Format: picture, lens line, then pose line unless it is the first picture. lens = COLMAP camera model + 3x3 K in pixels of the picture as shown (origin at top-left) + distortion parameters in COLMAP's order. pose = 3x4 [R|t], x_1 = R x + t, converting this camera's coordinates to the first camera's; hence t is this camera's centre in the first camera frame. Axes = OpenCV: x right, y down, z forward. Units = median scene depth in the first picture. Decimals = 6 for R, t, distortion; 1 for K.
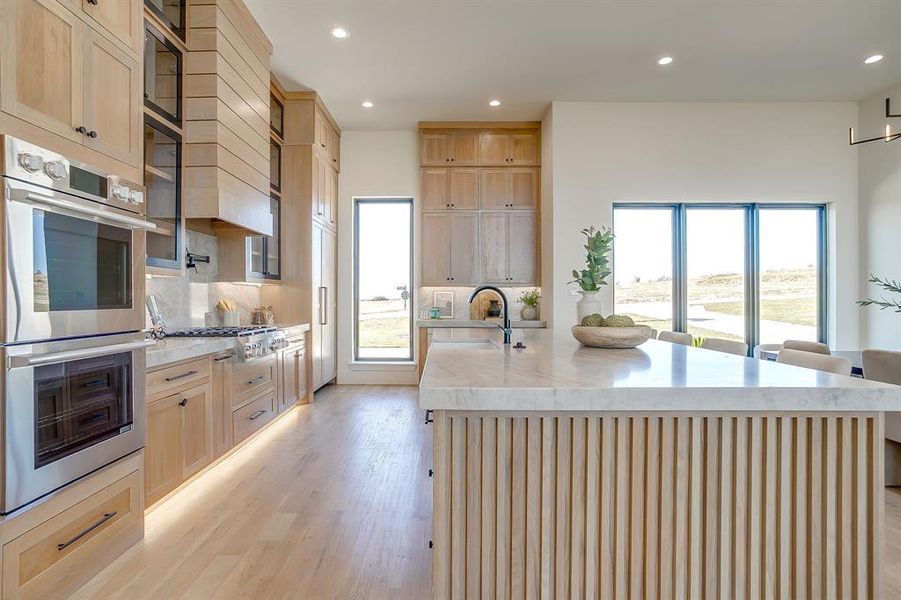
lens RADIAL K [[476.5, 0, 437.9], [0, 476.5, 300.0], [0, 0, 1]] dist [-0.033674, 0.009755]
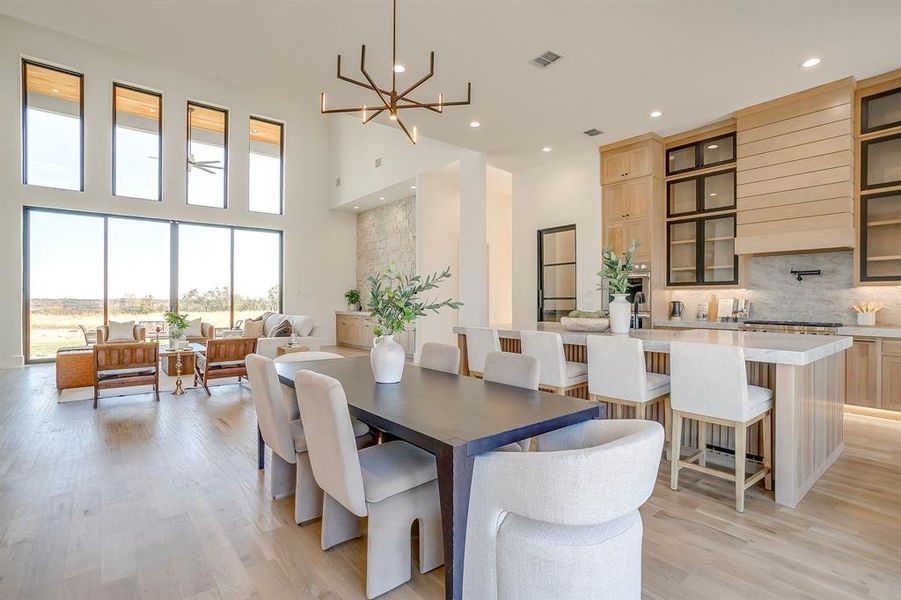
lens RADIAL K [[440.1, 0, 445.8], [0, 440.1, 299.7], [0, 0, 1]] dist [-0.050234, 0.028222]
pose [[-0.774050, -0.003874, -0.633113, 0.941829], [-0.004915, 0.999988, -0.000110, -0.001044], [0.633106, 0.003026, -0.774059, 1.061759]]
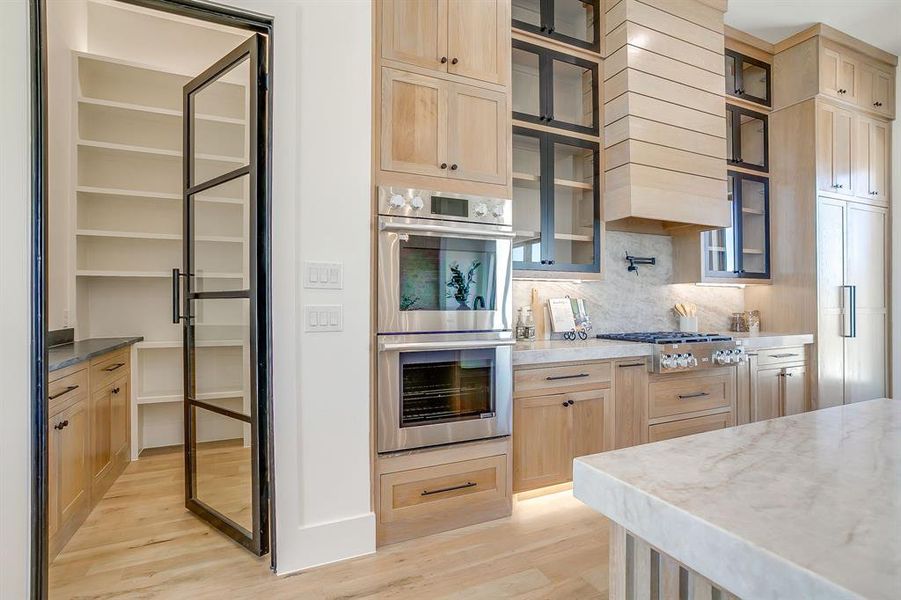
lens RADIAL K [[440.1, 0, 445.2], [0, 440.1, 297.1], [0, 0, 1]] dist [-0.050234, 0.028222]
pose [[0.419955, -0.010607, -0.907483, 0.116480], [-0.003258, 0.999908, -0.013195, 0.000791], [0.907539, 0.008498, 0.419881, 0.200157]]
